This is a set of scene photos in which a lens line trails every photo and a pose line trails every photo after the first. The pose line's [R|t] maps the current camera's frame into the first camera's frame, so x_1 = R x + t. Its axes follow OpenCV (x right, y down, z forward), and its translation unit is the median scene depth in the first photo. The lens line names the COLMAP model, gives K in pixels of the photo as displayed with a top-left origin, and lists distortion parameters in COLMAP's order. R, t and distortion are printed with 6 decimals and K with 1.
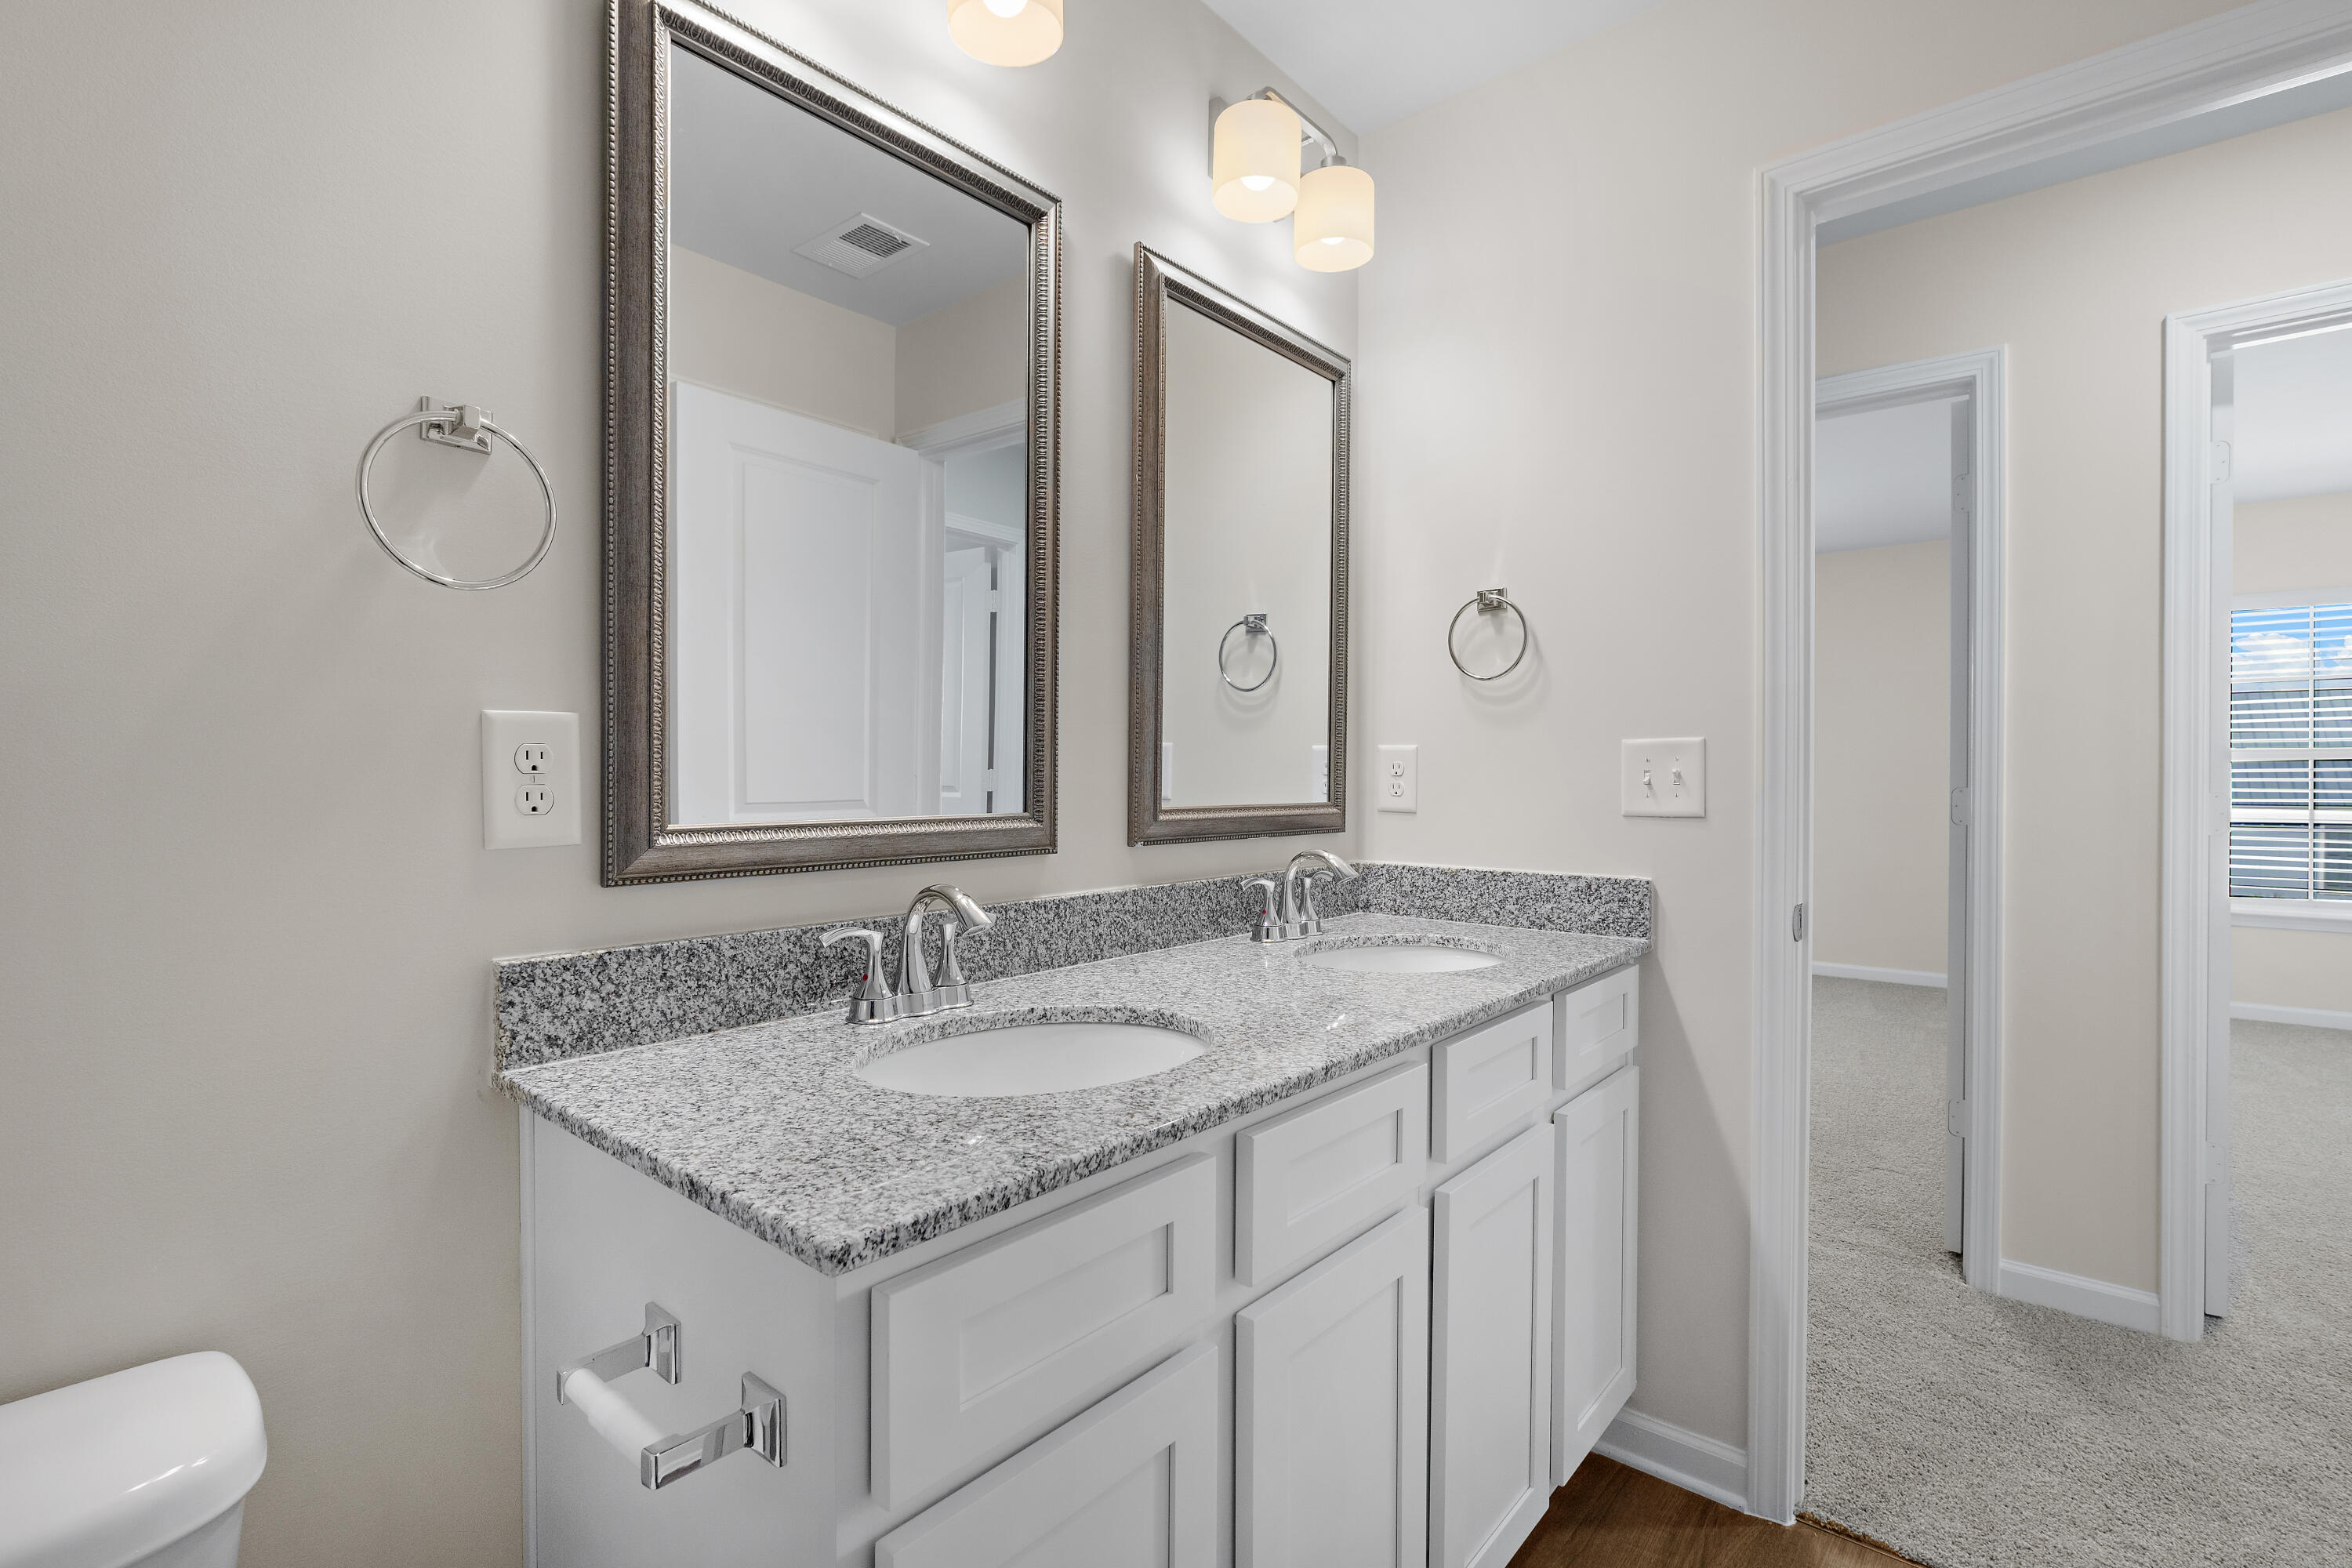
lens RADIAL K [[1076.8, 0, 1173.0], [0, 1076.8, 776.8], [0, 0, 1]] dist [-0.008178, 0.000434]
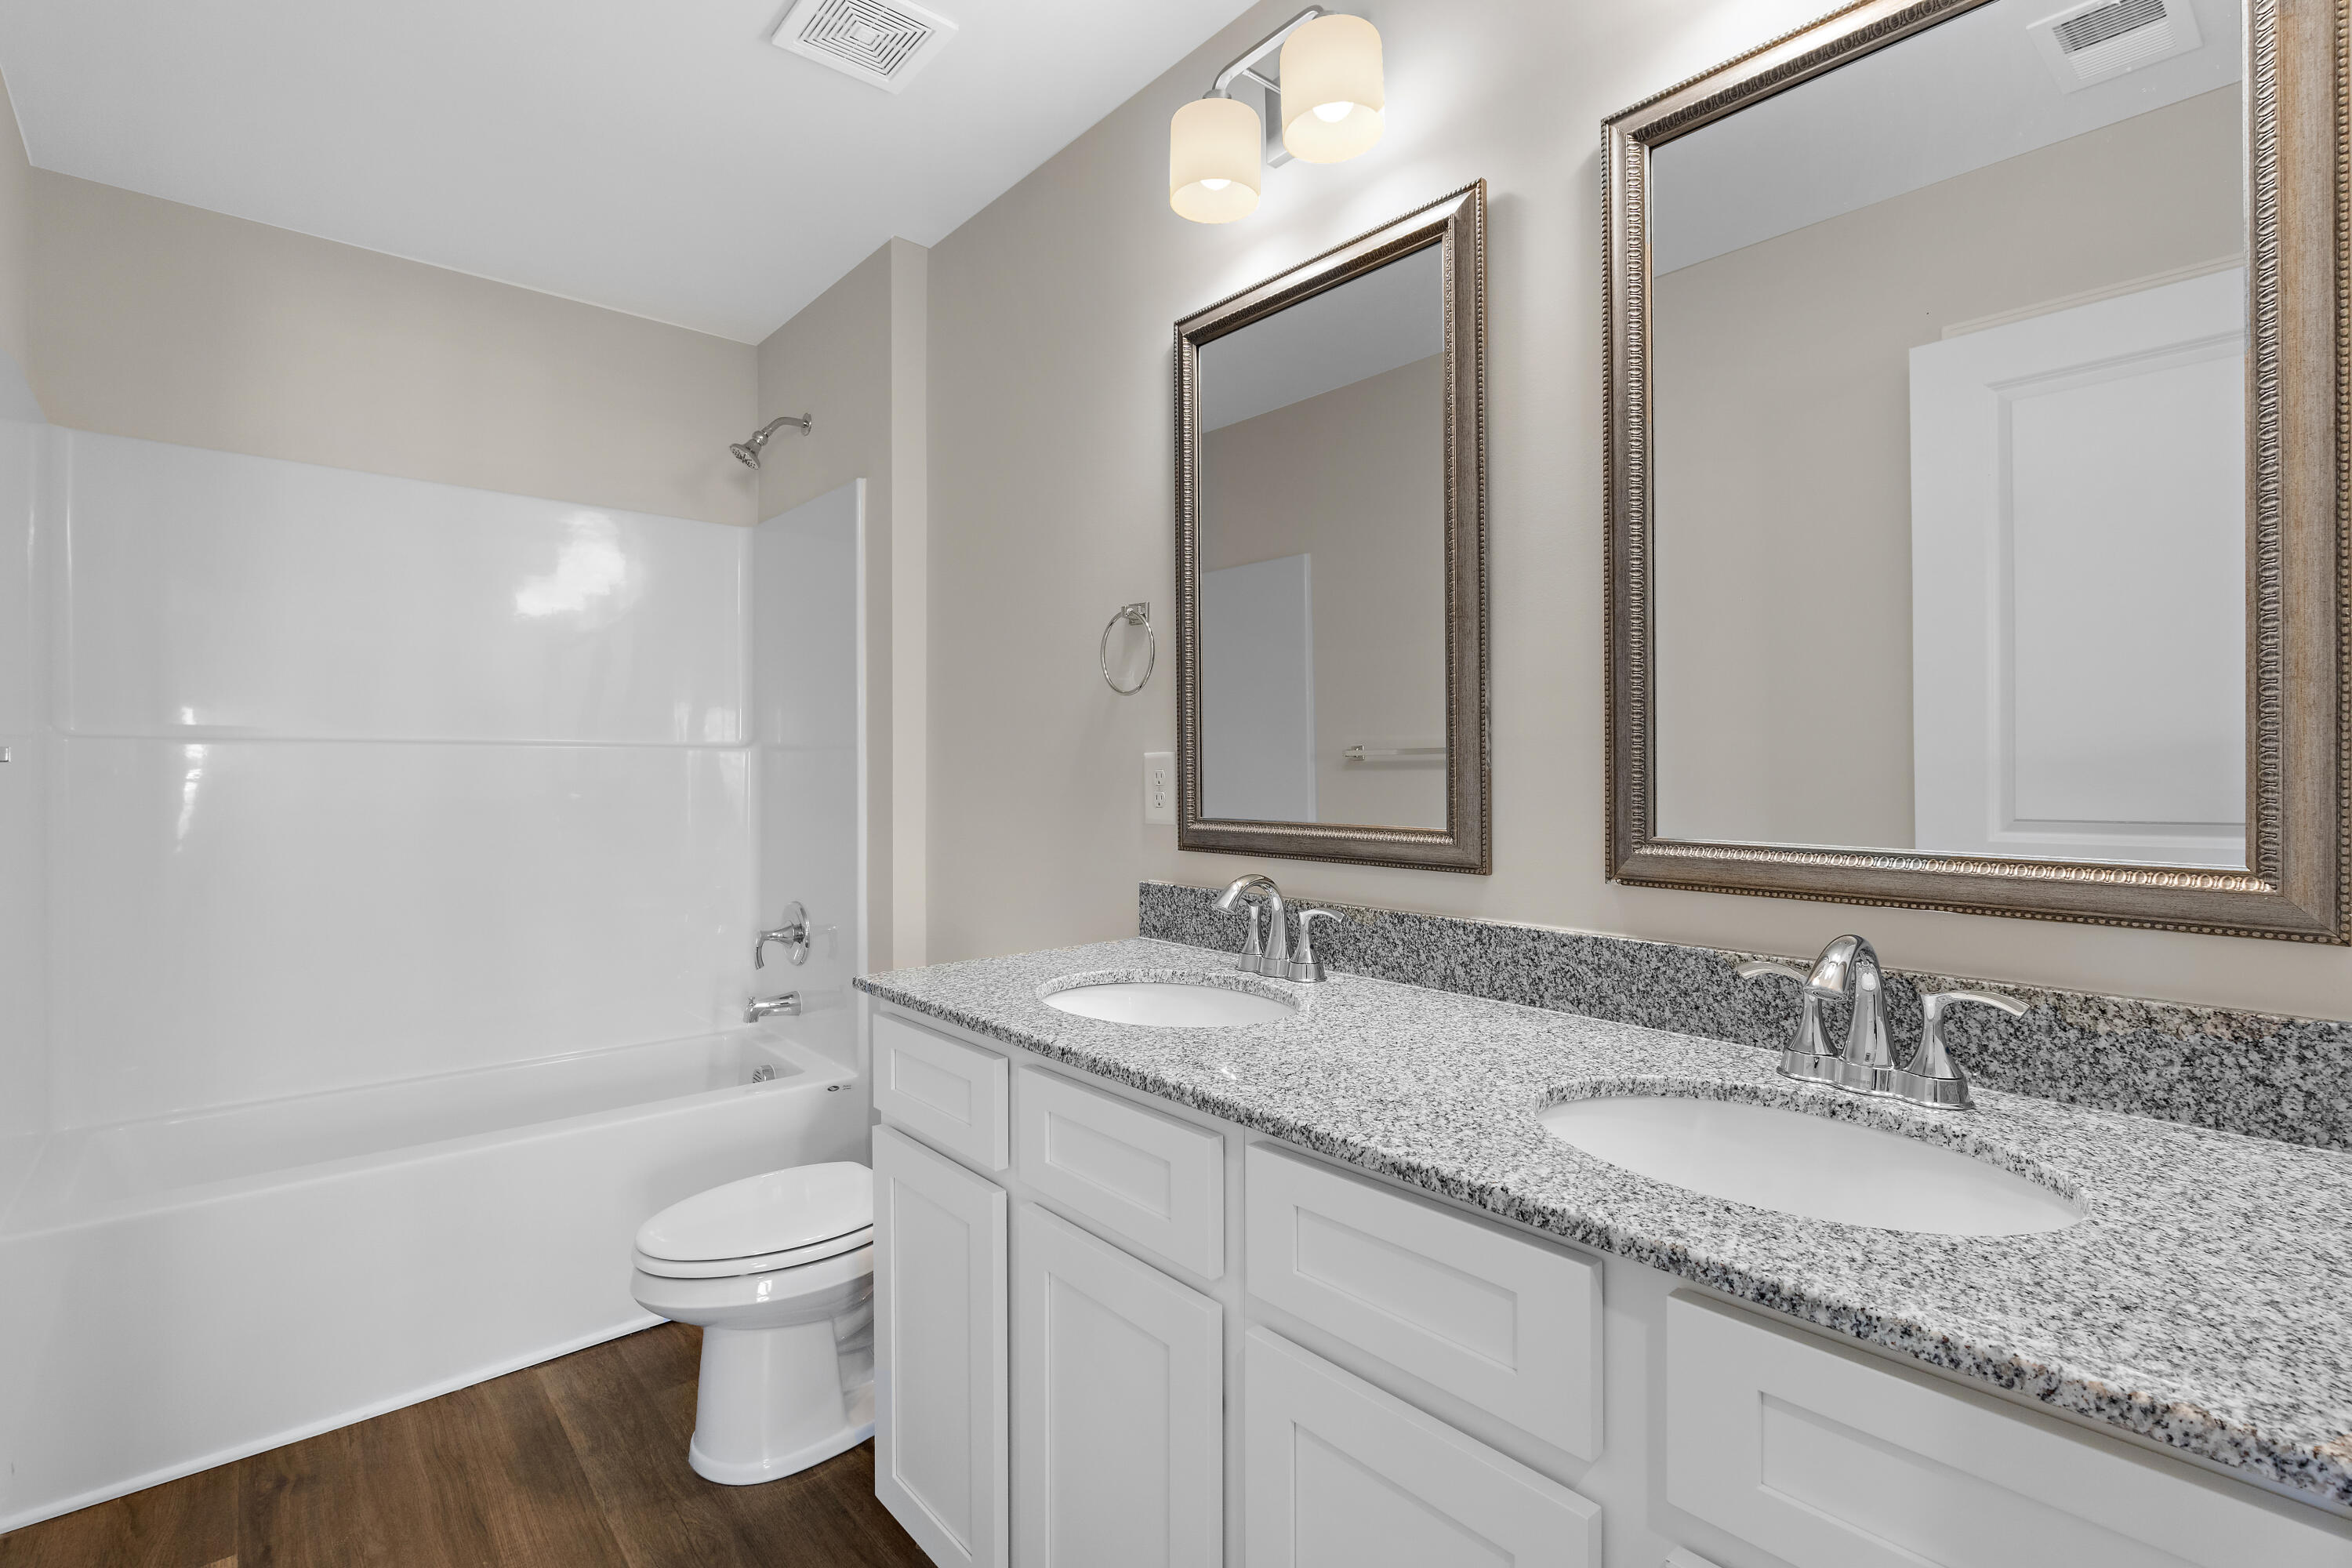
lens RADIAL K [[1076.8, 0, 1173.0], [0, 1076.8, 776.8], [0, 0, 1]] dist [-0.008178, 0.000434]
pose [[-0.143402, 0.003146, -0.989660, 0.859223], [-0.002525, 0.999991, 0.003544, -0.016528], [0.989661, 0.003007, -0.143392, 0.873468]]
